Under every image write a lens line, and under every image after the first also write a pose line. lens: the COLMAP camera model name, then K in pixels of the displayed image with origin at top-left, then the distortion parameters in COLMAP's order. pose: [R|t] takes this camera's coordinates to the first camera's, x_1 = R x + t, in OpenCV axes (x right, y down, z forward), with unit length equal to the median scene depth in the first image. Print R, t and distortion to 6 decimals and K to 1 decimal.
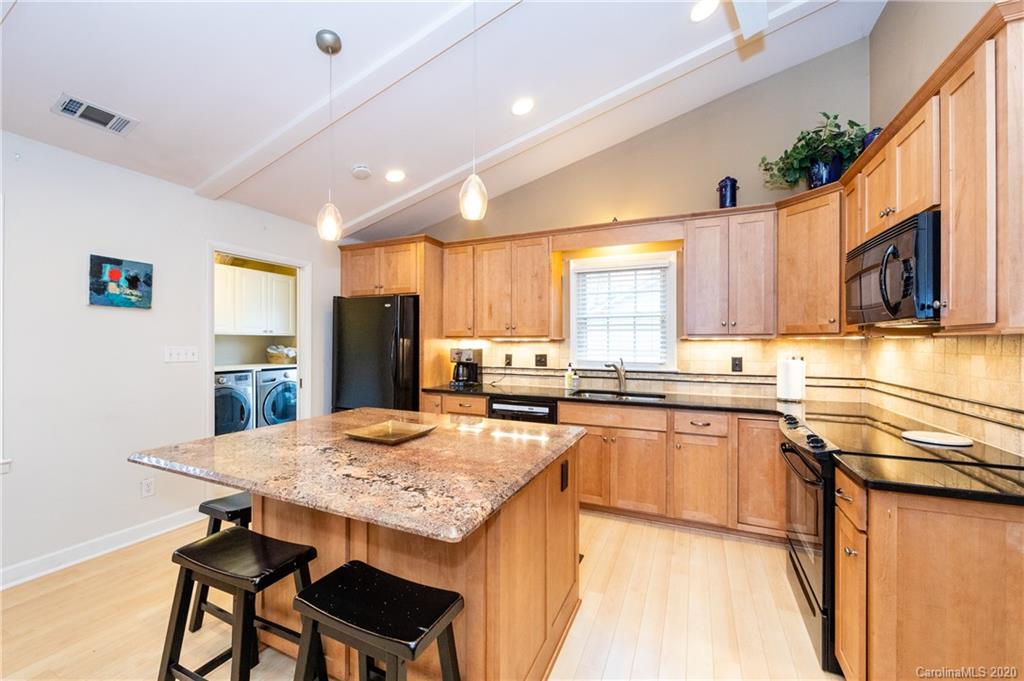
lens RADIAL K [[402.4, 0, 511.7], [0, 402.4, 339.3], [0, 0, 1]] dist [-0.000452, 0.000213]
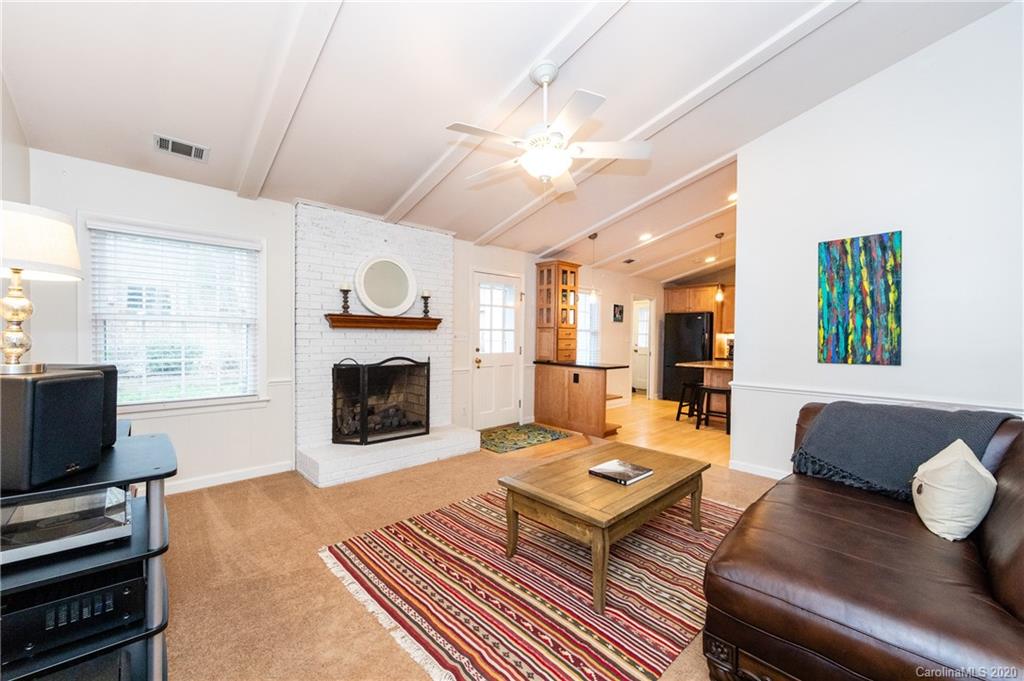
lens RADIAL K [[402.4, 0, 512.0], [0, 402.4, 341.5], [0, 0, 1]] dist [-0.000452, 0.000213]
pose [[0.926244, 0.008906, -0.376819, -0.354778], [-0.003305, 0.999874, 0.015507, 0.011396], [0.376910, -0.013118, 0.926157, -1.158314]]
